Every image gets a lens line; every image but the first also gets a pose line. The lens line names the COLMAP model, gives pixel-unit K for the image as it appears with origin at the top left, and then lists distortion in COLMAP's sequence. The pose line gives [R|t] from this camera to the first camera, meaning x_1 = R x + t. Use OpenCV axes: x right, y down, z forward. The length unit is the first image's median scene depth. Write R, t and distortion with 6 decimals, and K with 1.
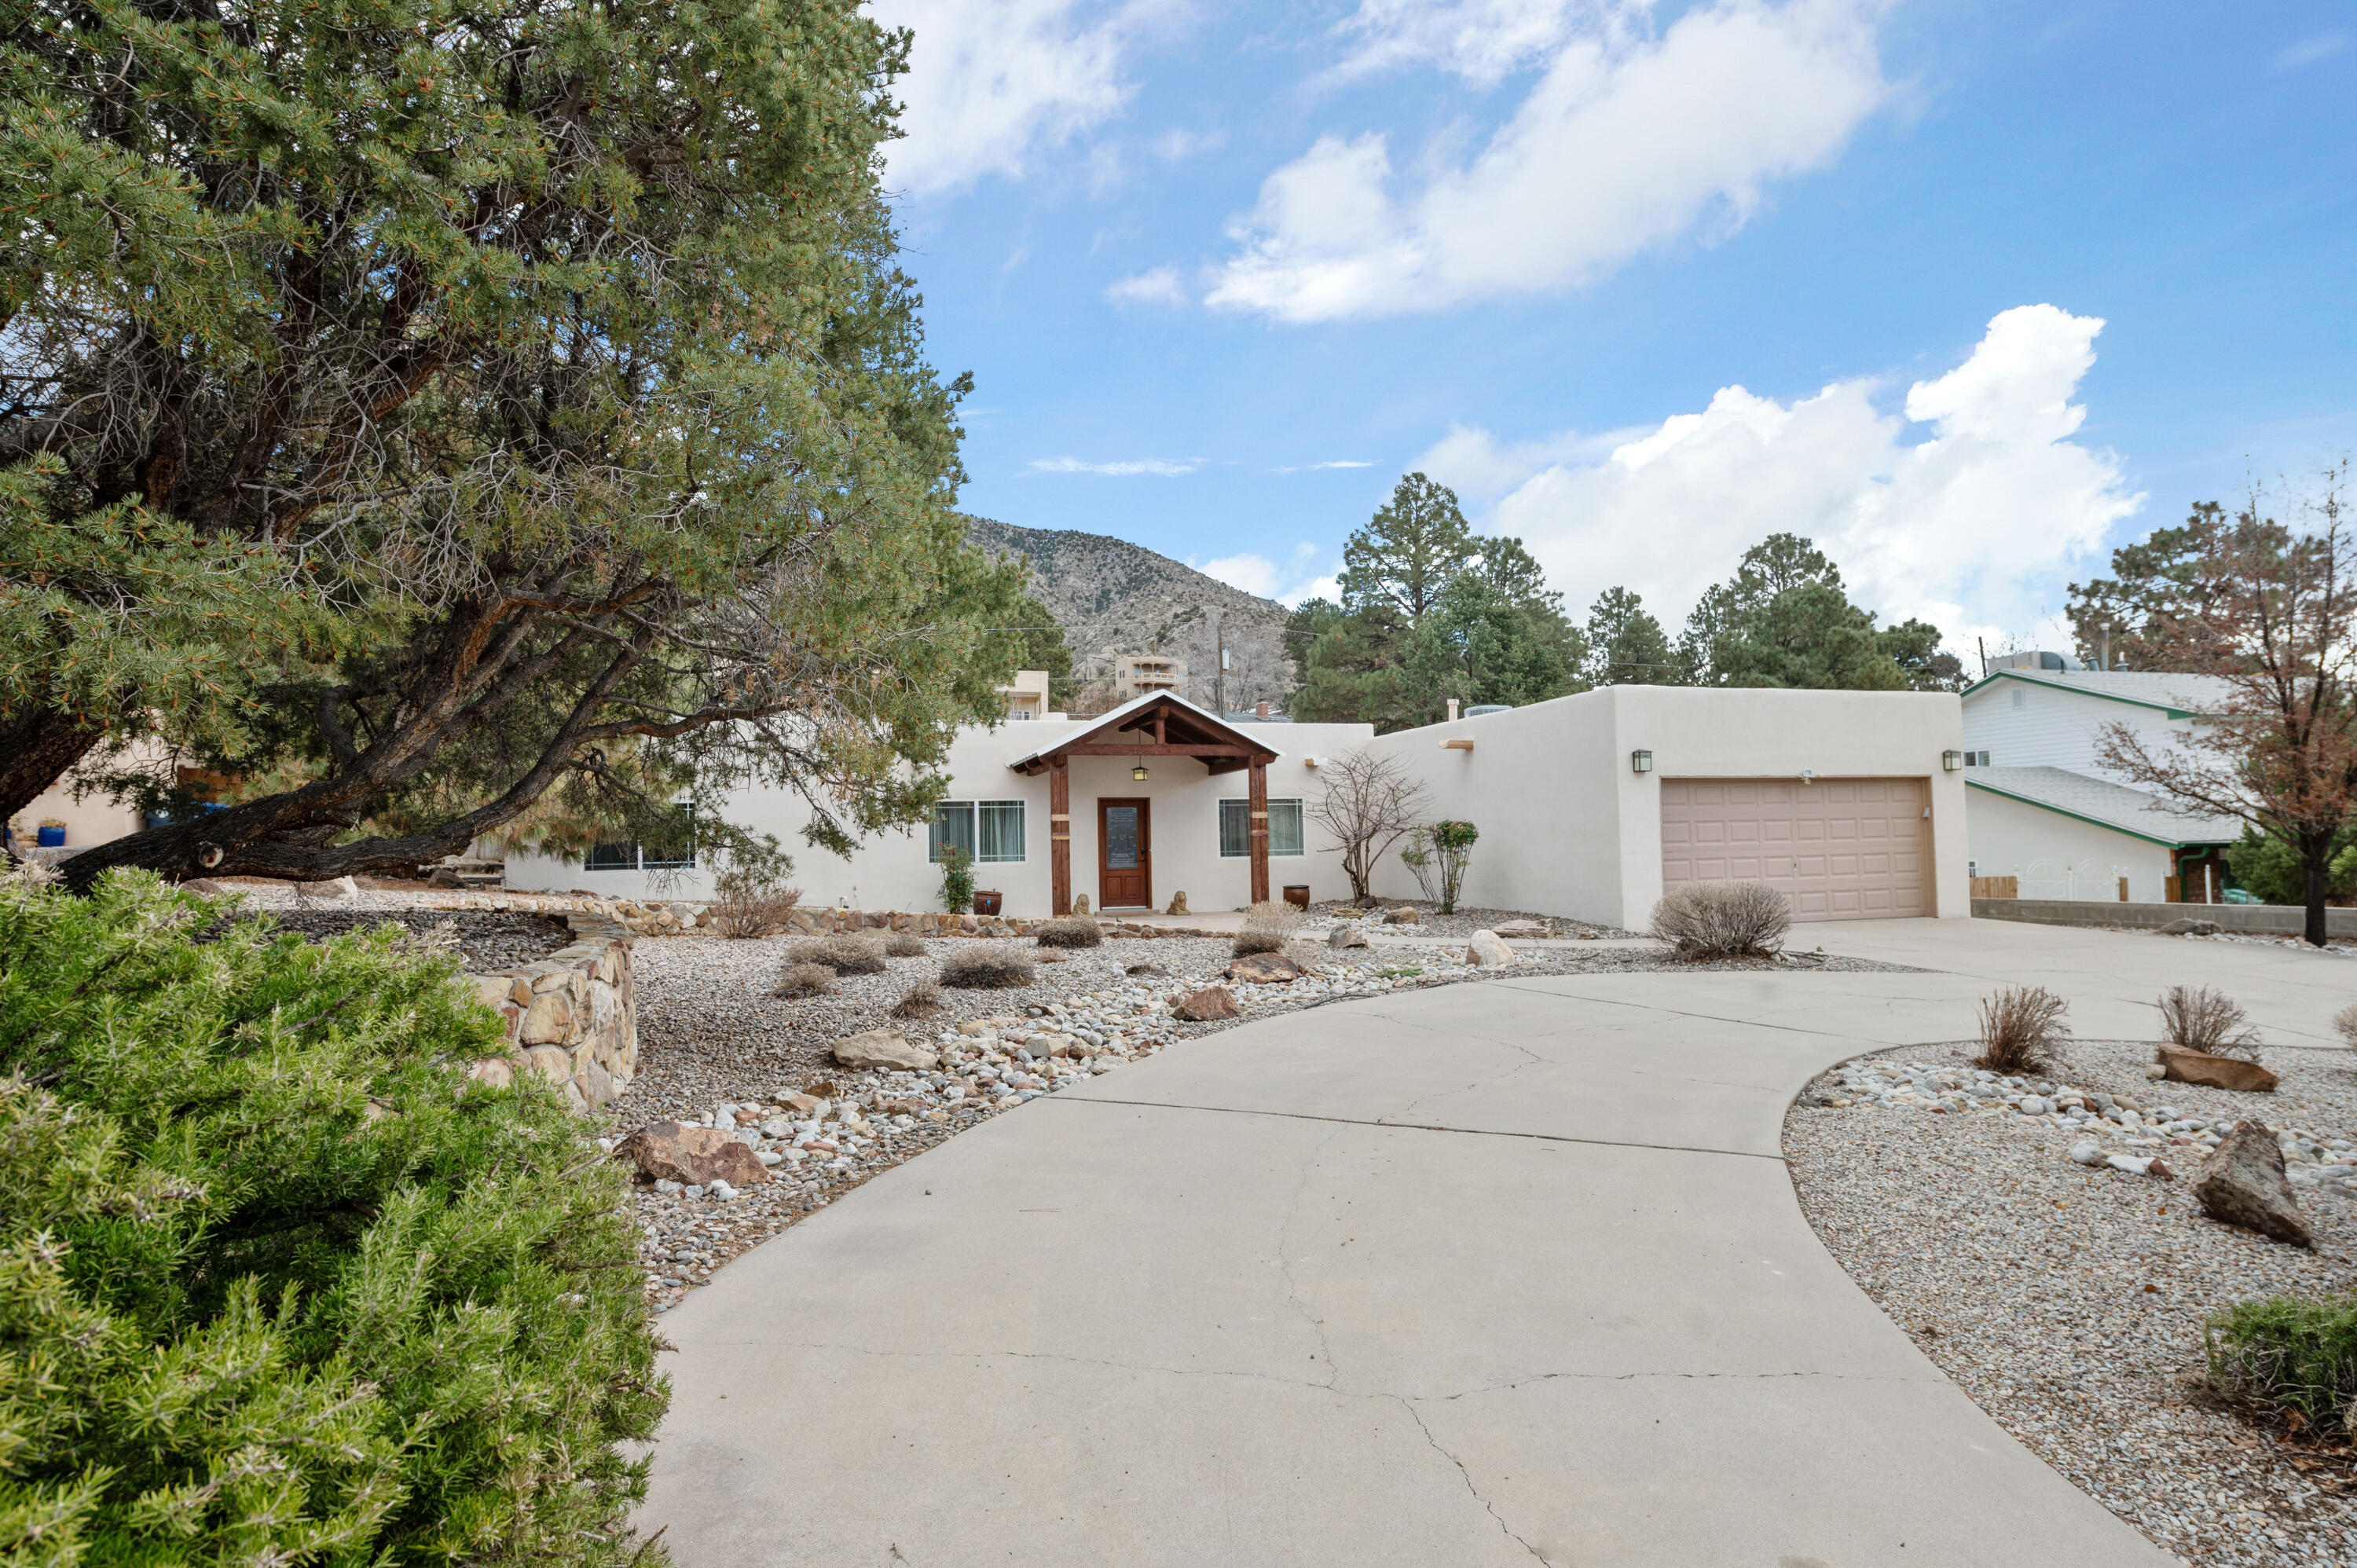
lens RADIAL K [[1309.7, 0, 1184.6], [0, 1309.7, 785.2], [0, 0, 1]] dist [-0.002939, -0.002768]
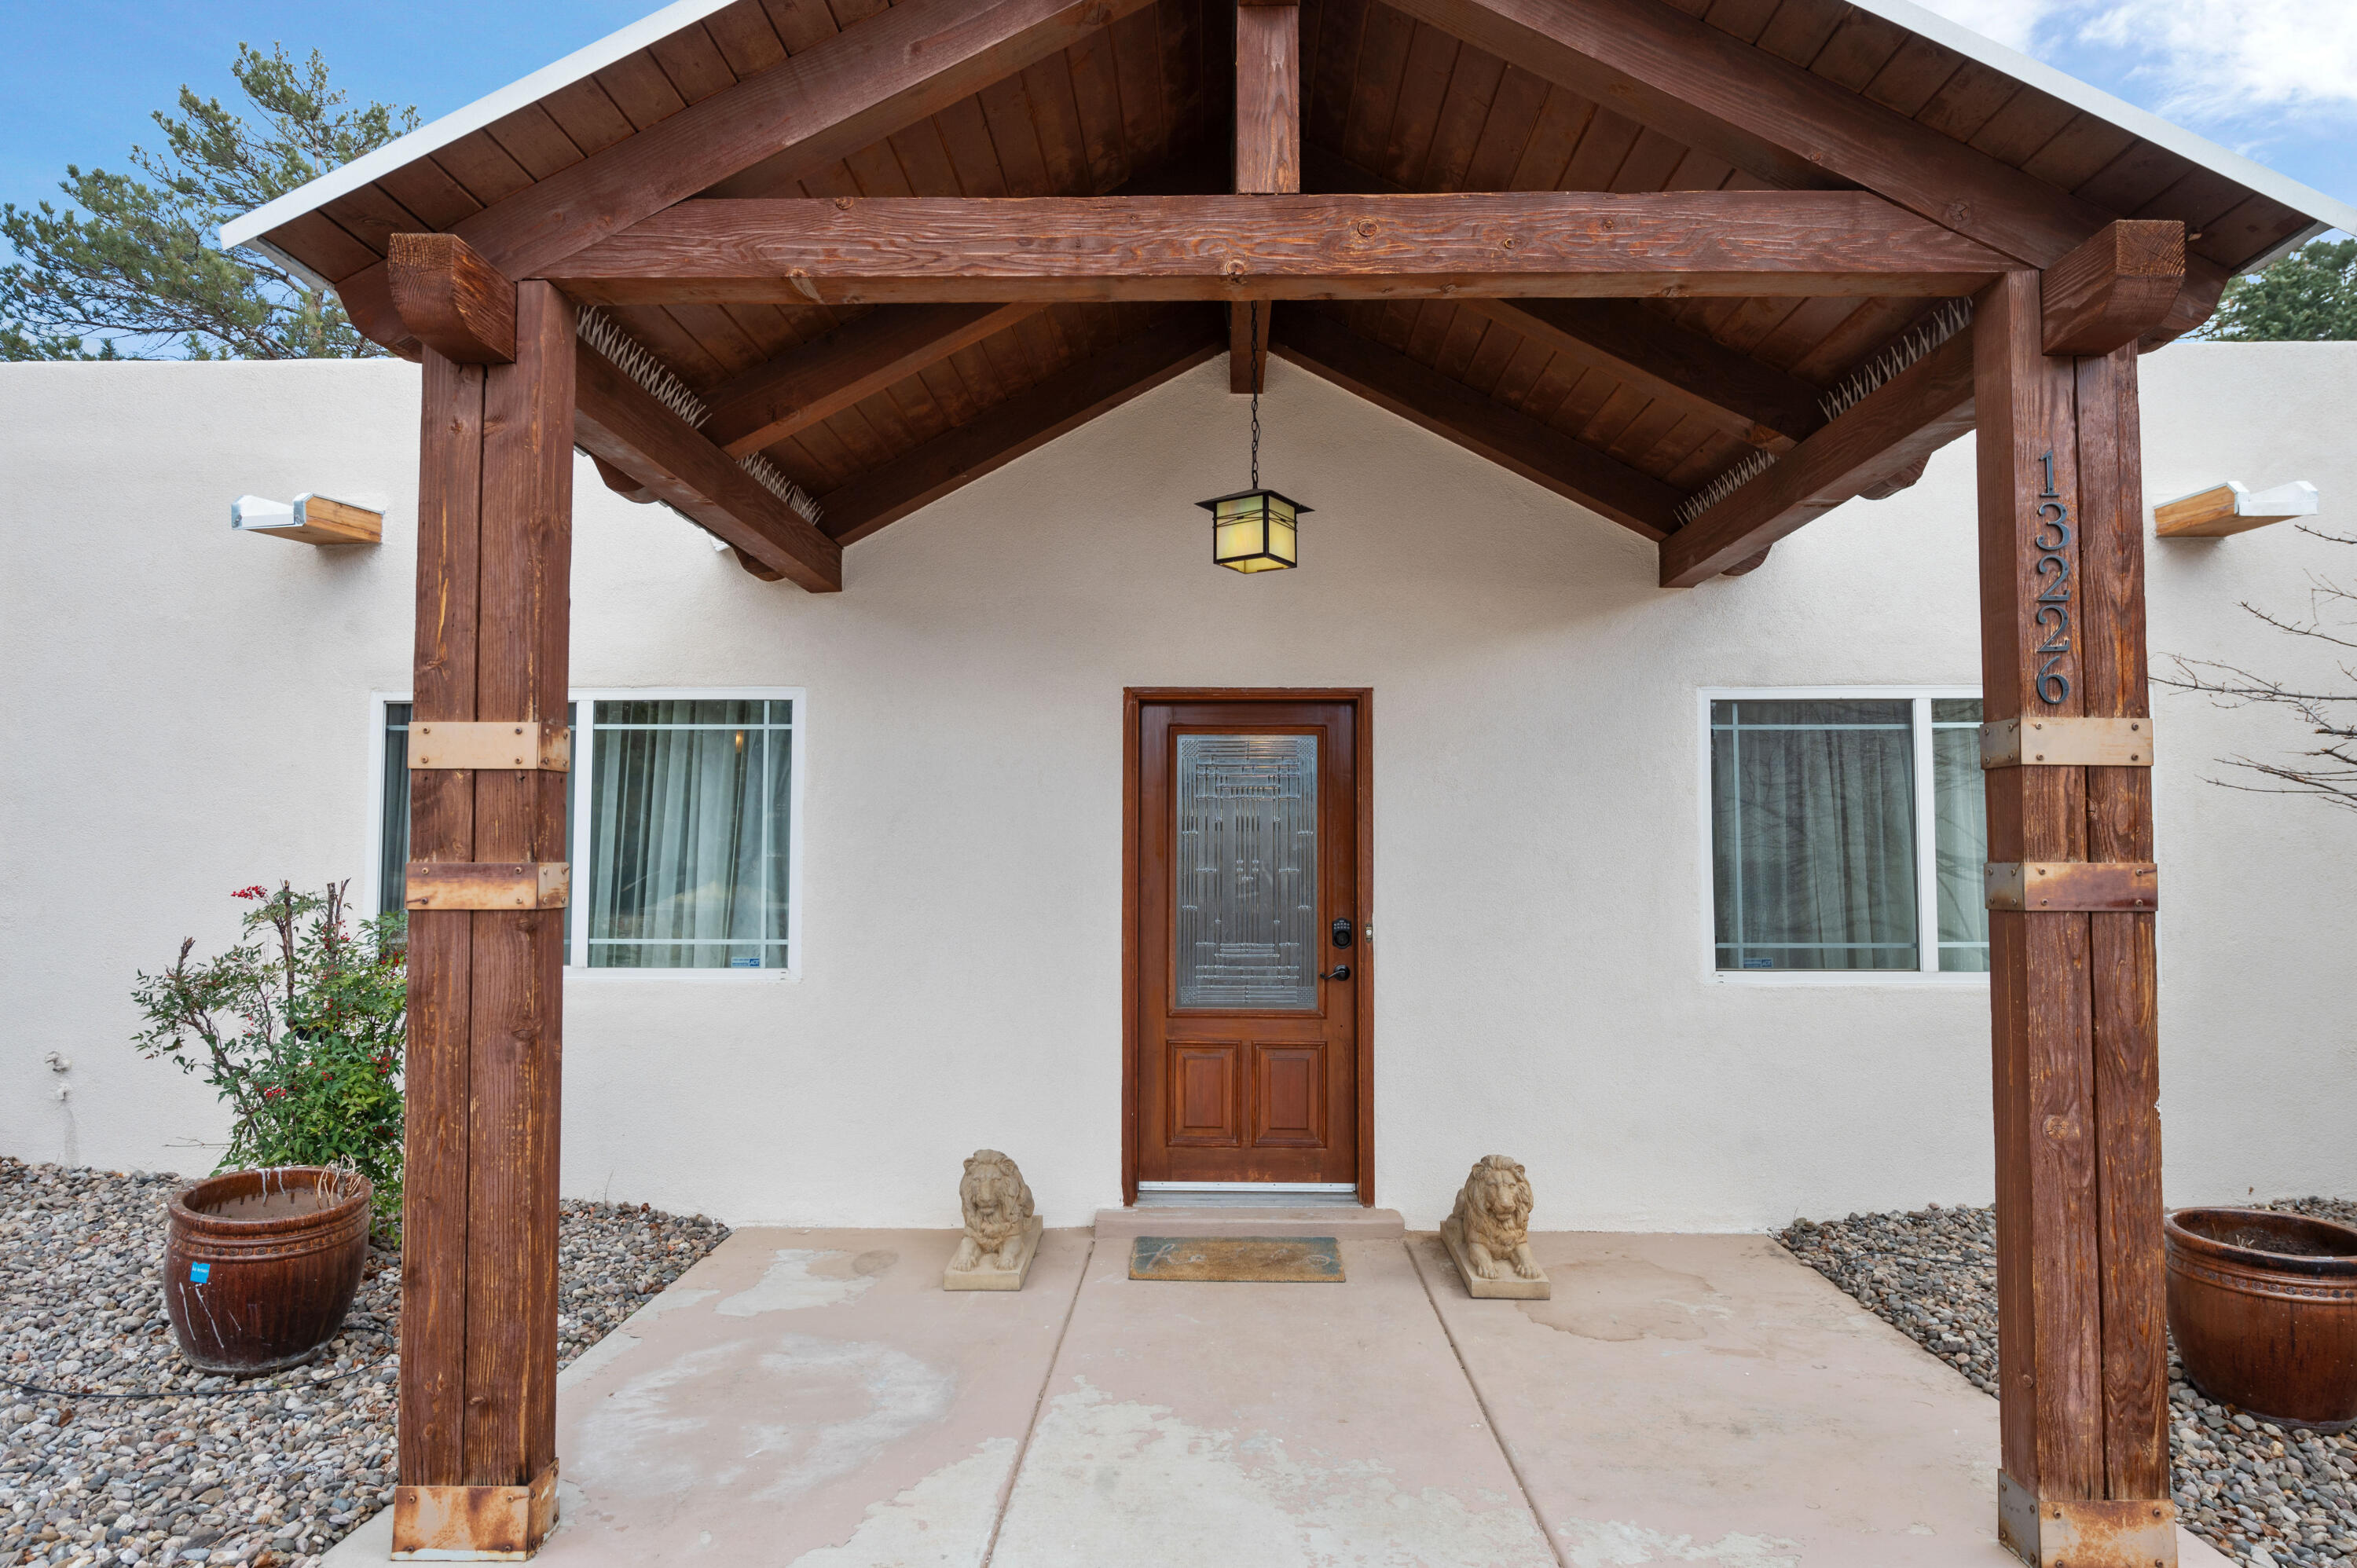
lens RADIAL K [[1309.7, 0, 1188.3], [0, 1309.7, 796.1], [0, 0, 1]] dist [-0.002939, -0.002768]
pose [[0.944621, 0.006123, -0.328105, 0.015836], [-0.002571, 0.999933, 0.011260, 0.023878], [0.328152, -0.009793, 0.944574, 0.753879]]
